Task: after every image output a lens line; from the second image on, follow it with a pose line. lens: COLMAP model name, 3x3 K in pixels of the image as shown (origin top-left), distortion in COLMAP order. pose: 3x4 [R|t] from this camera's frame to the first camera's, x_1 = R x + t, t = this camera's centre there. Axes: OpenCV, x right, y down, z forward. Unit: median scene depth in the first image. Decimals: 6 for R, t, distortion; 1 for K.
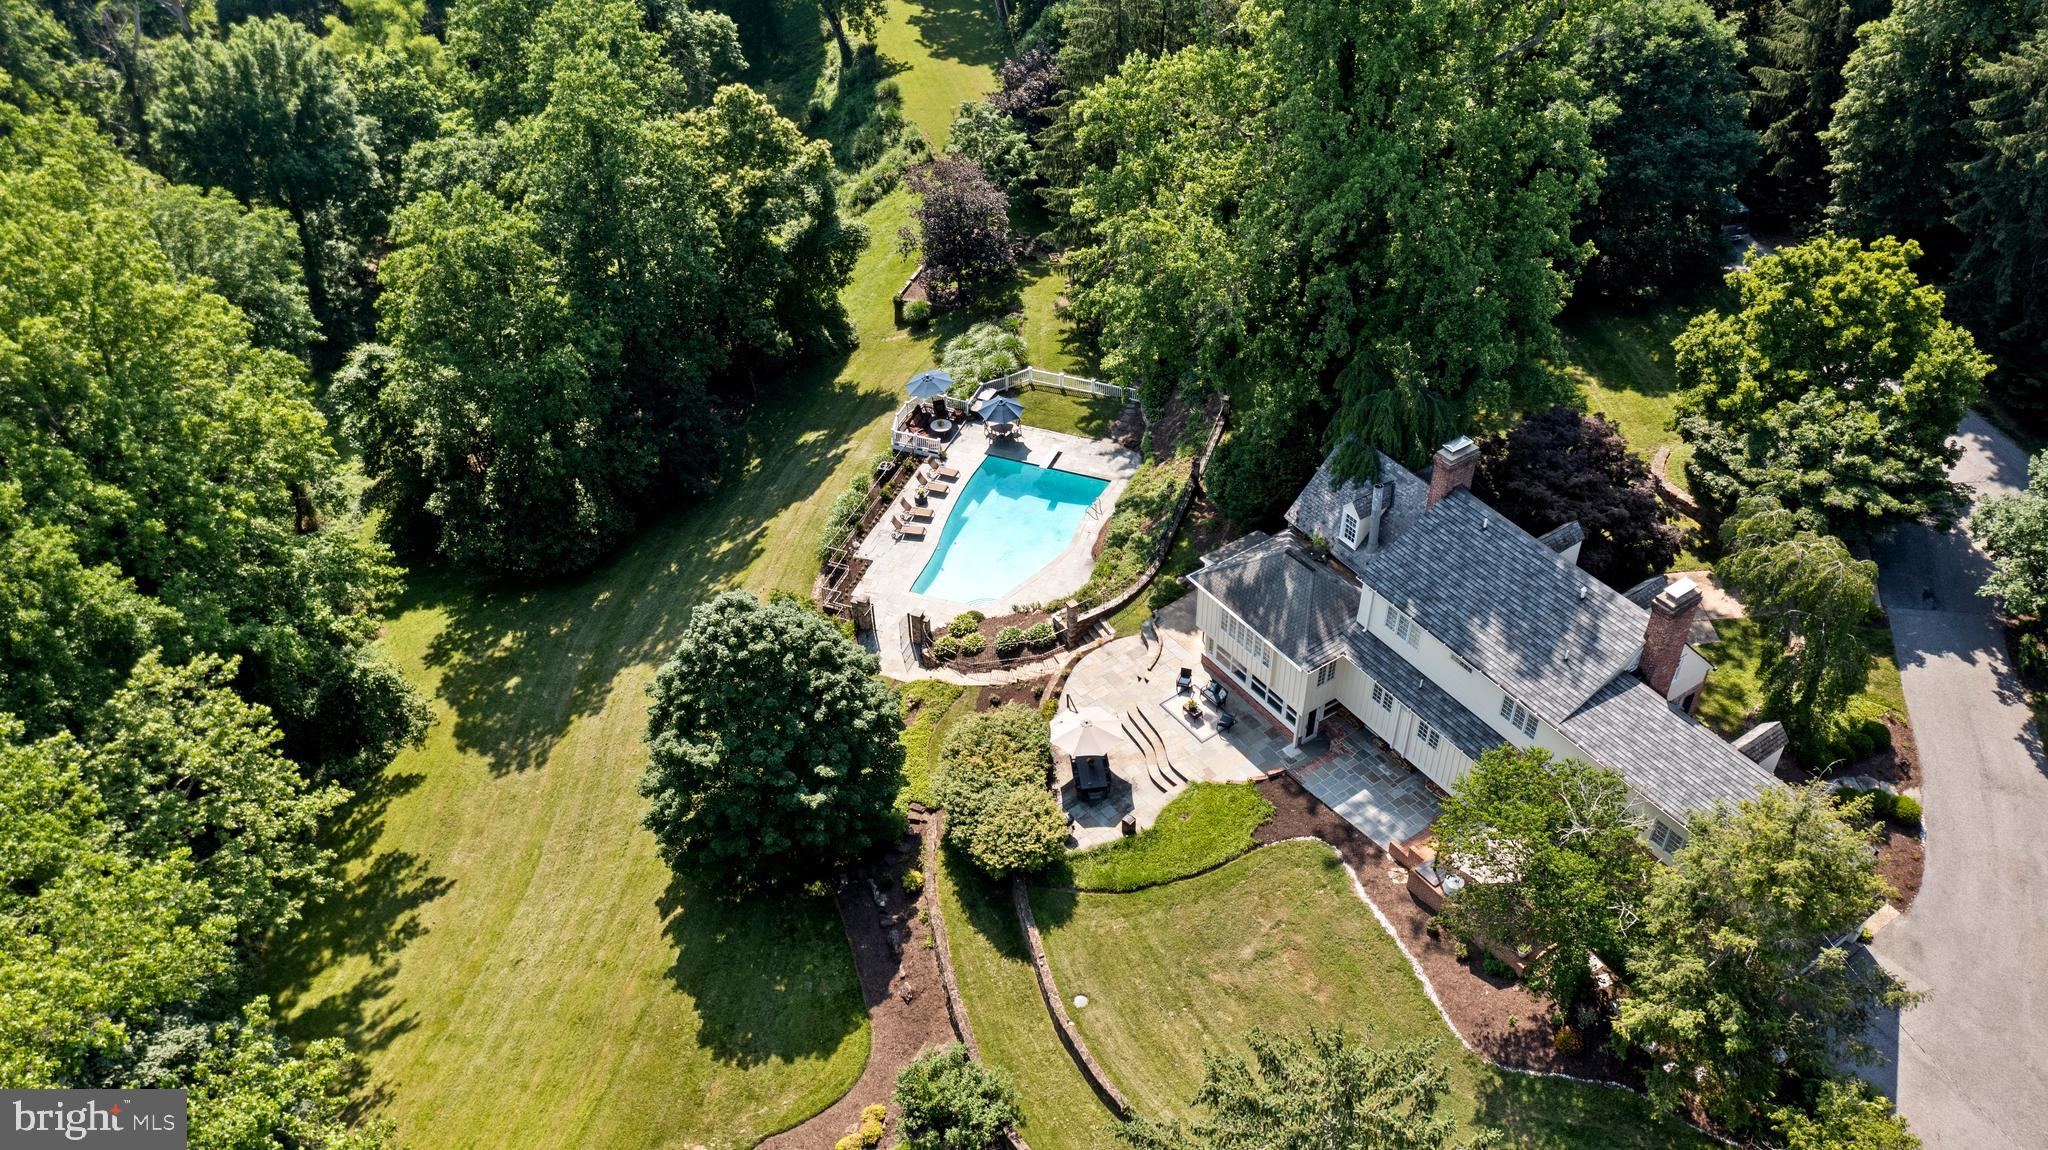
lens RADIAL K [[1598.5, 0, 1034.9], [0, 1598.5, 570.2], [0, 0, 1]] dist [0.005428, 0.003136]
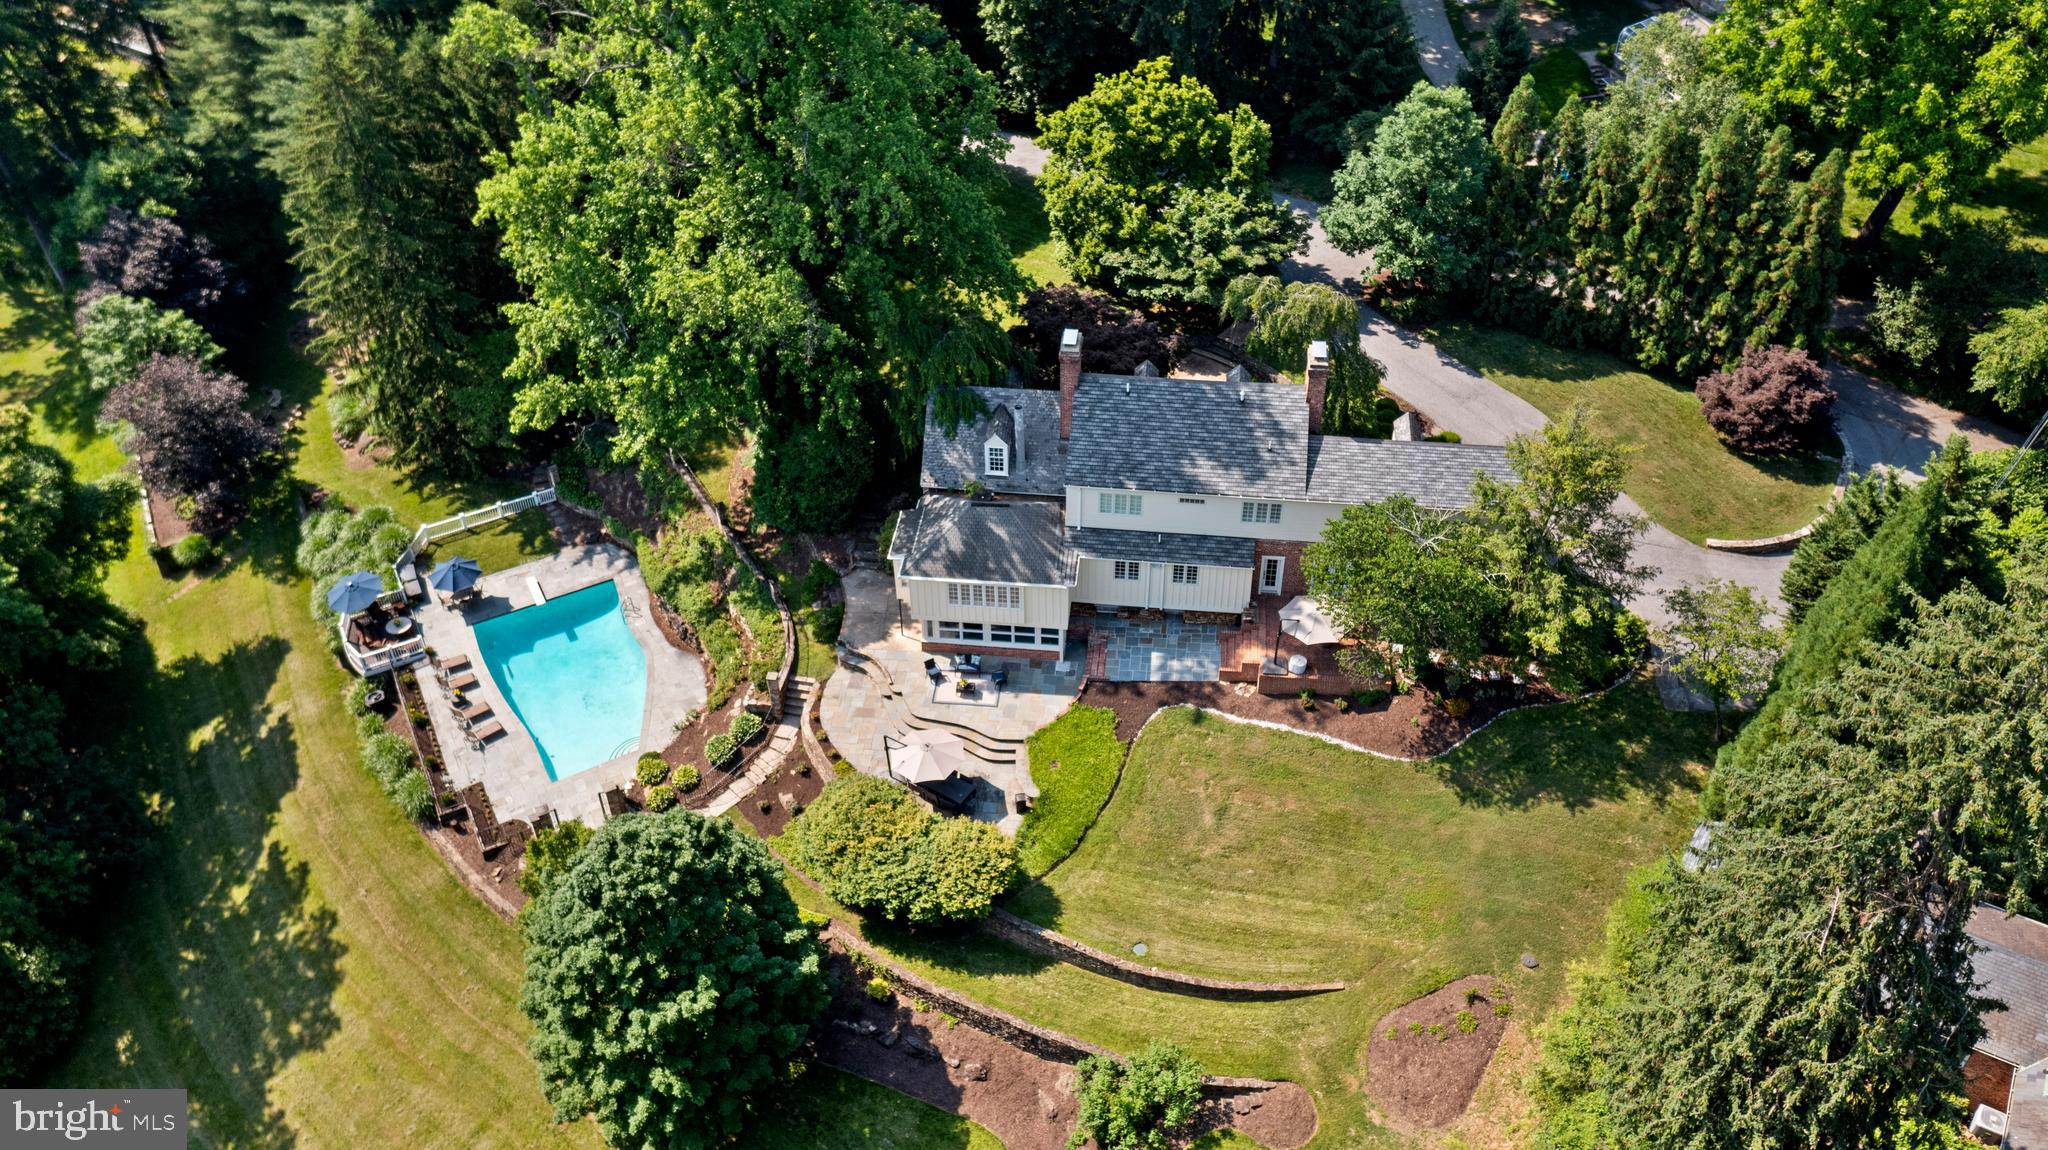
lens RADIAL K [[1598.5, 0, 1034.9], [0, 1598.5, 570.2], [0, 0, 1]] dist [0.005428, 0.003136]
pose [[0.662964, -0.487387, 0.568272, -0.339007], [0.487998, 0.856975, 0.165684, -0.101219], [-0.567748, 0.167473, 0.805987, 0.116099]]
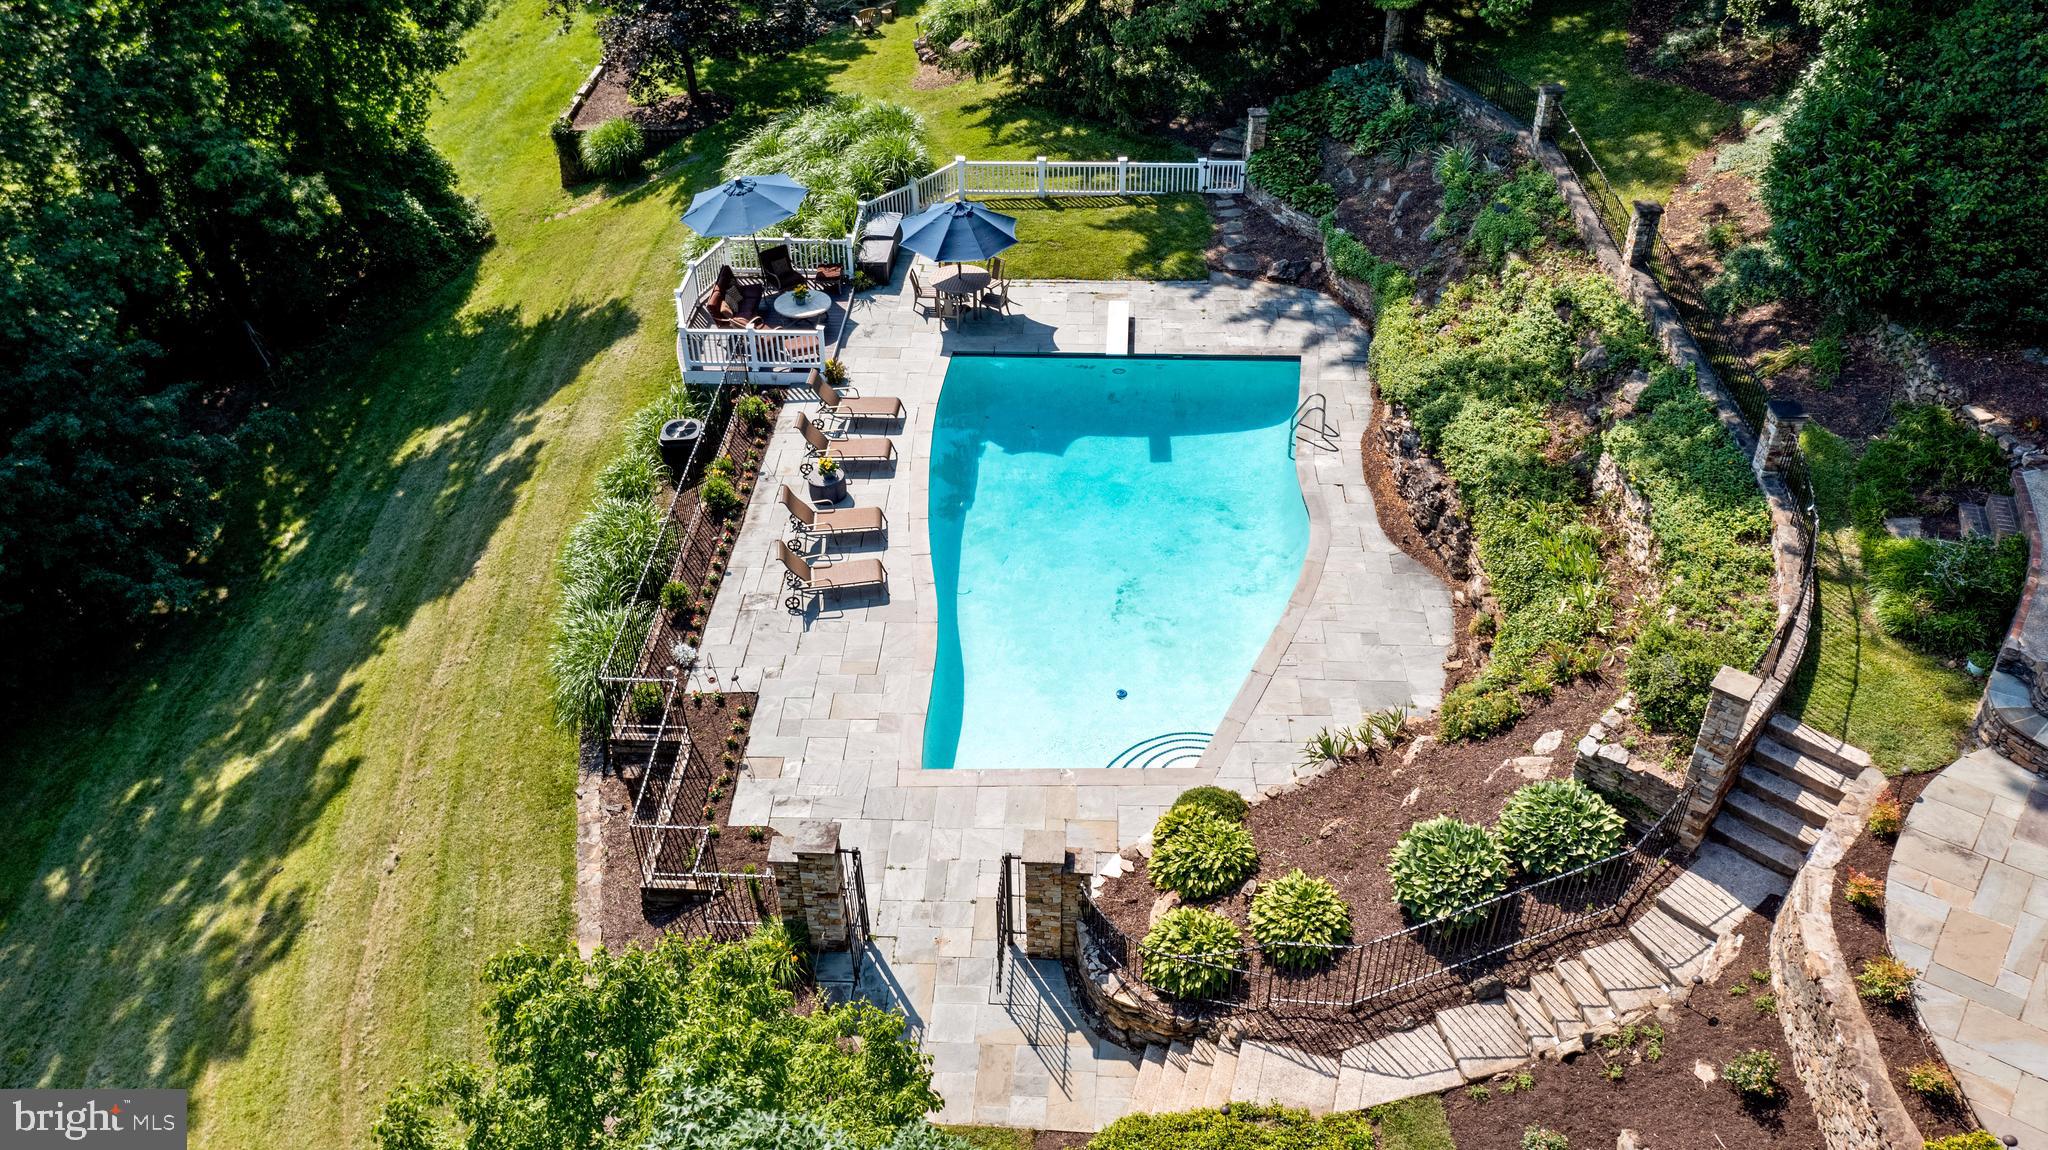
lens RADIAL K [[1646.7, 0, 1031.6], [0, 1646.7, 611.6], [0, 0, 1]] dist [-0.007447, -0.001958]
pose [[0.953998, -0.194957, 0.227772, -0.120196], [0.201113, 0.979560, -0.003905, -0.009479], [-0.222355, 0.049534, 0.973707, 0.685896]]
